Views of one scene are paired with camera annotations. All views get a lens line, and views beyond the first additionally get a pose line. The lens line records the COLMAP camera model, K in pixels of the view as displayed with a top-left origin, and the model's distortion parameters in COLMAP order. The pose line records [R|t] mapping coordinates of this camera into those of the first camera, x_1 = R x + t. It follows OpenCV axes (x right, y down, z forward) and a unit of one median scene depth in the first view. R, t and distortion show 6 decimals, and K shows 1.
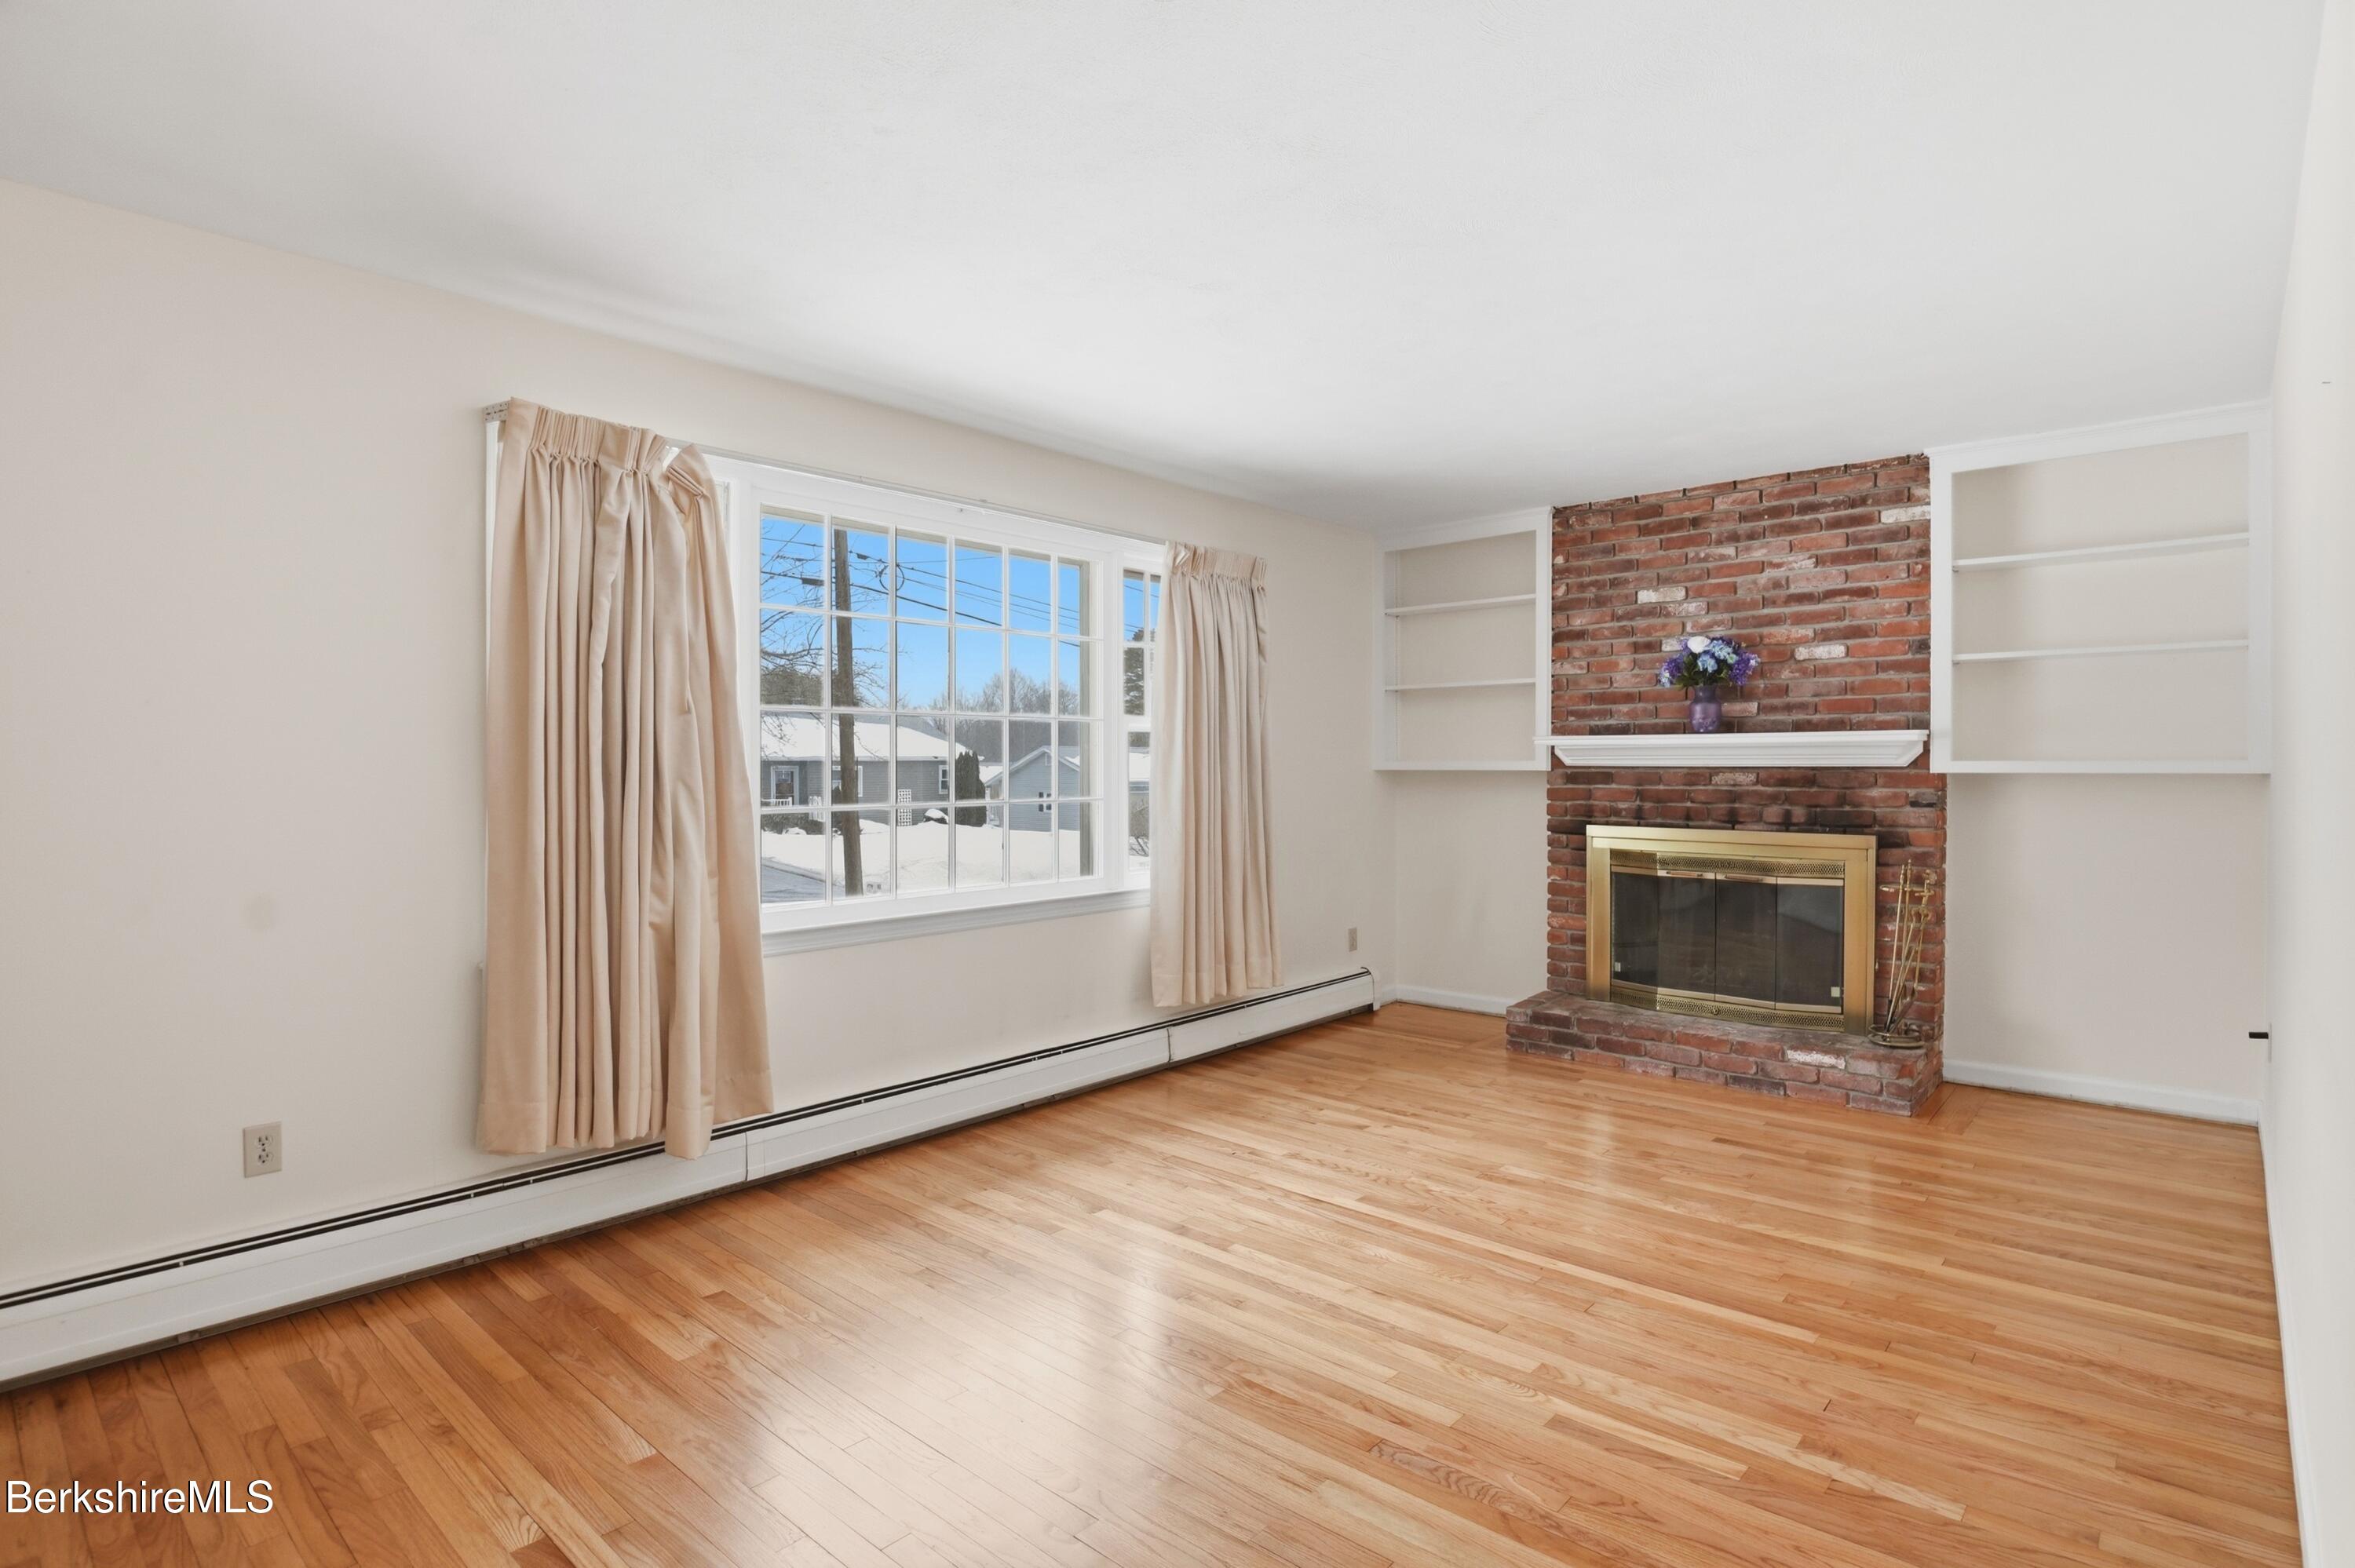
lens RADIAL K [[1169.9, 0, 1169.1], [0, 1169.9, 790.9], [0, 0, 1]] dist [-0.022488, -0.003235]
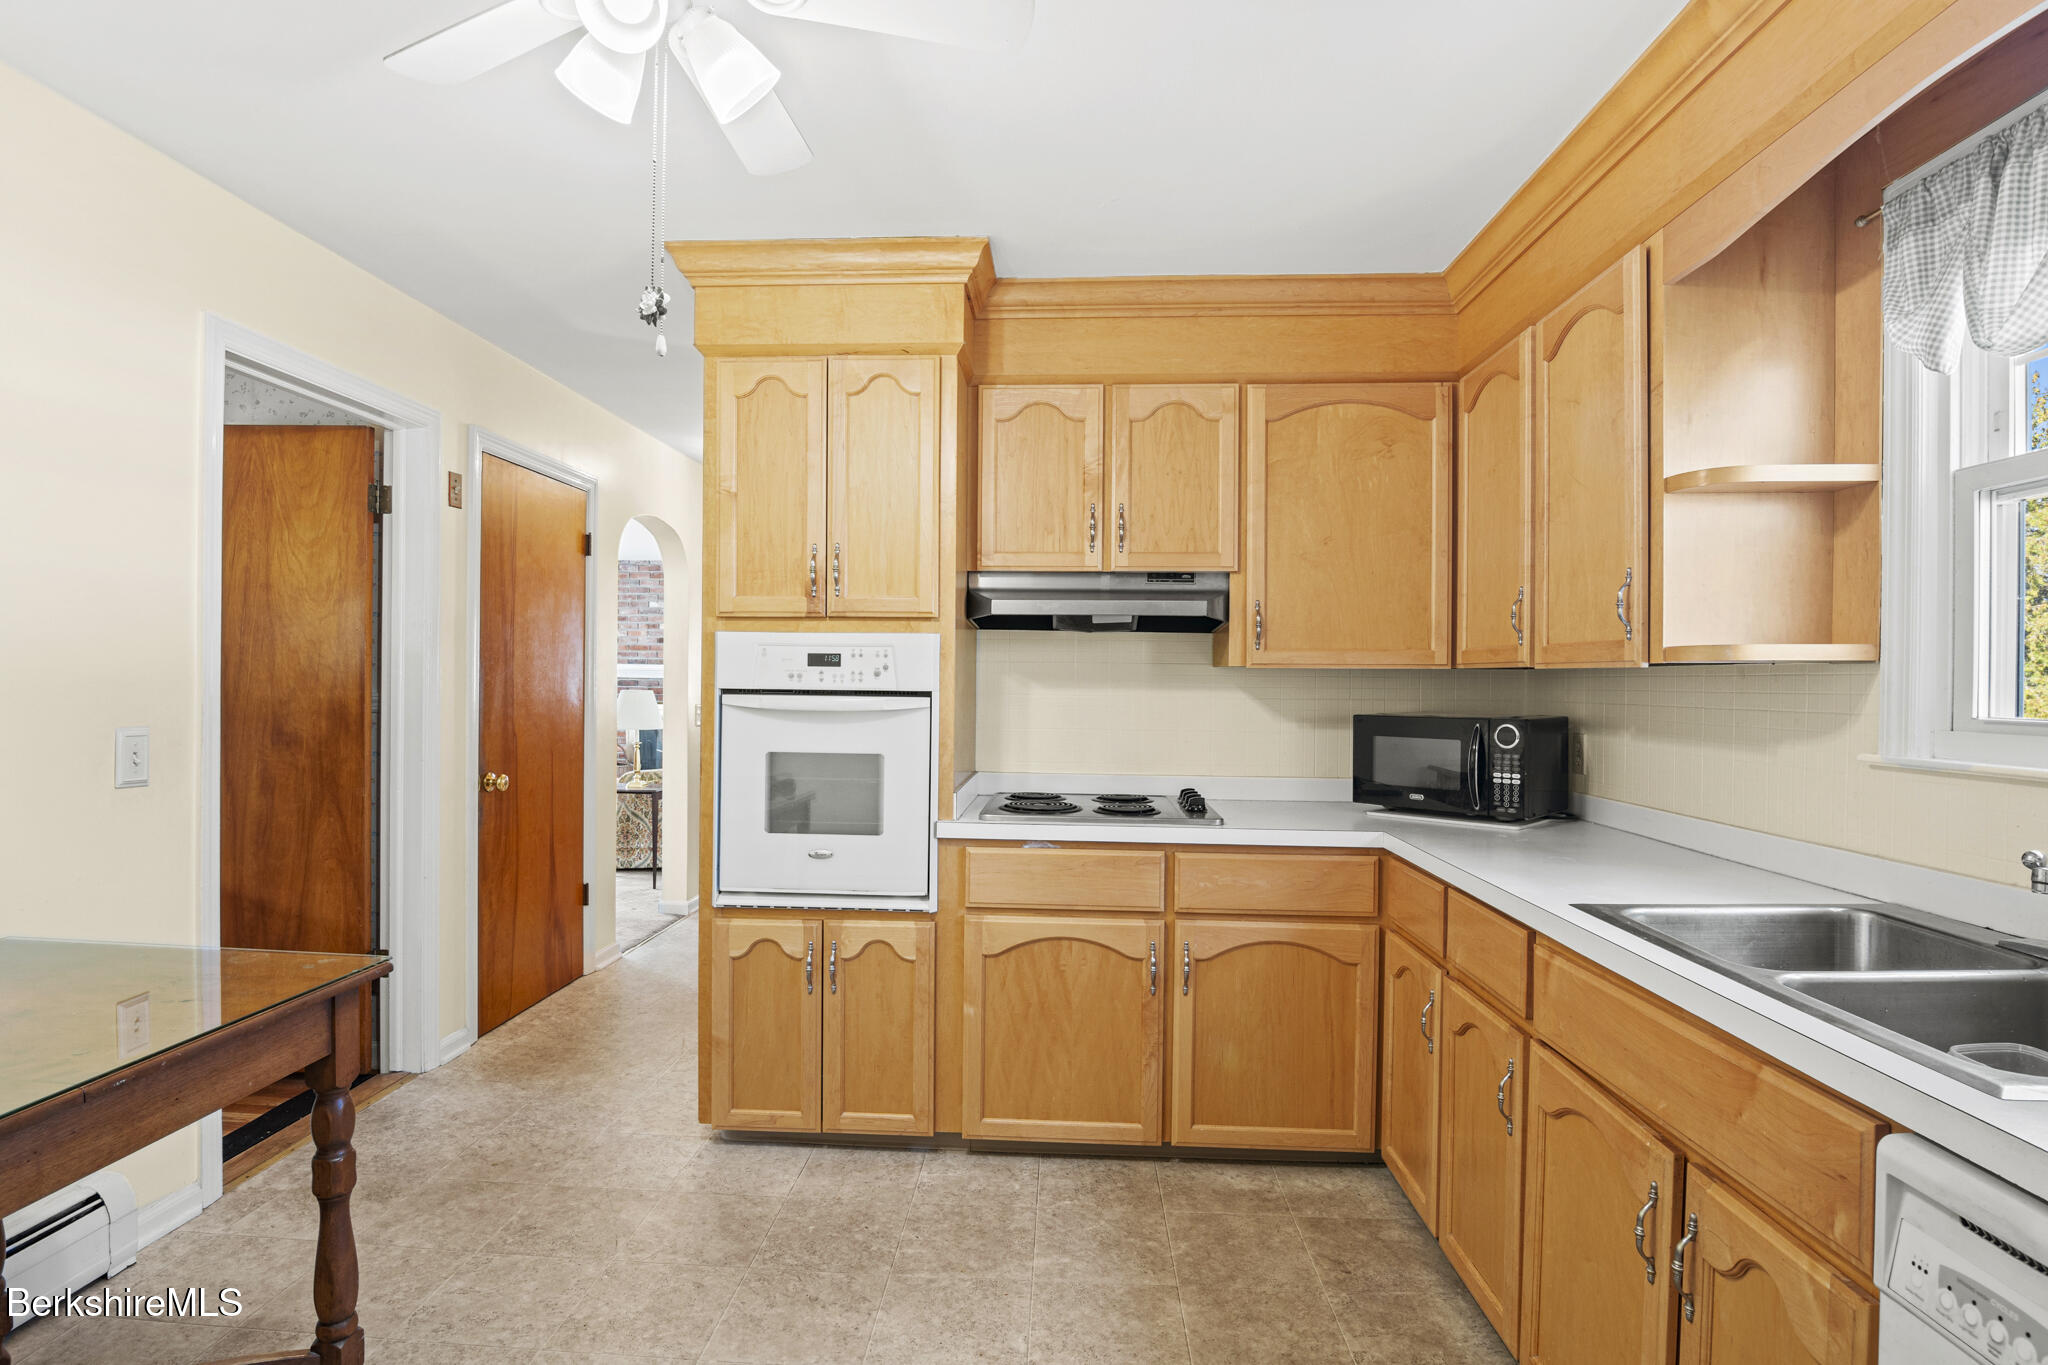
lens RADIAL K [[1017.5, 0, 1016.7], [0, 1017.5, 688.5], [0, 0, 1]] dist [-0.022488, -0.003235]
pose [[0.775866, 0.006503, 0.630864, -0.335105], [0.000391, 0.999942, -0.010788, 0.023619], [-0.630898, 0.008617, 0.775818, -1.140446]]
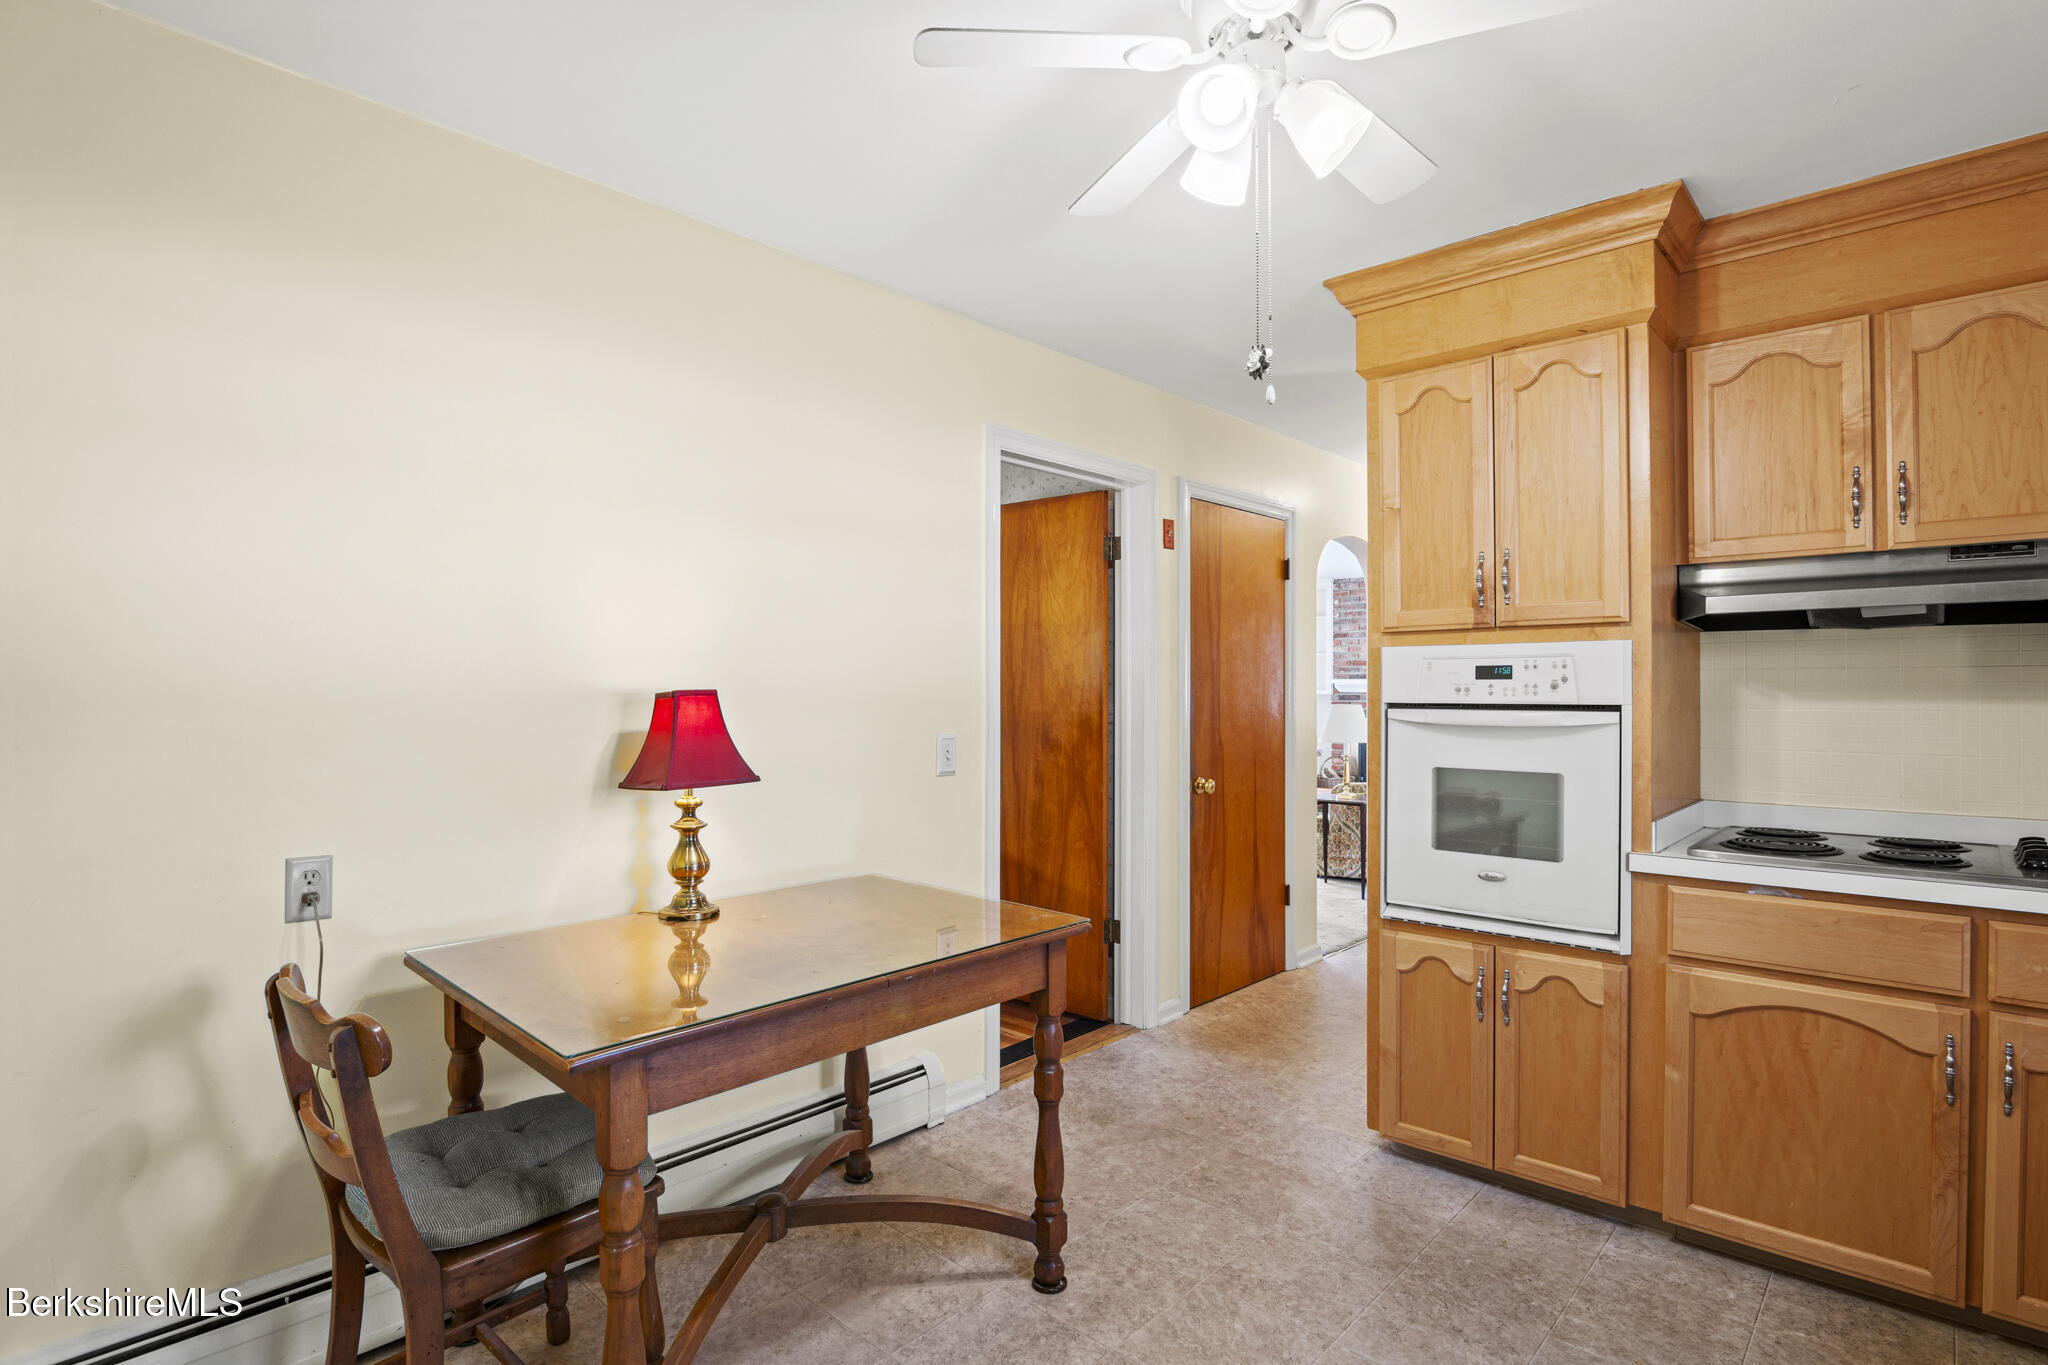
lens RADIAL K [[1017.5, 0, 1016.7], [0, 1017.5, 688.5], [0, 0, 1]] dist [-0.022488, -0.003235]
pose [[0.999859, 0.002046, -0.016656, -0.304663], [-0.002446, 0.999708, -0.024022, 0.023648], [0.016602, 0.024059, 0.999573, -1.176504]]
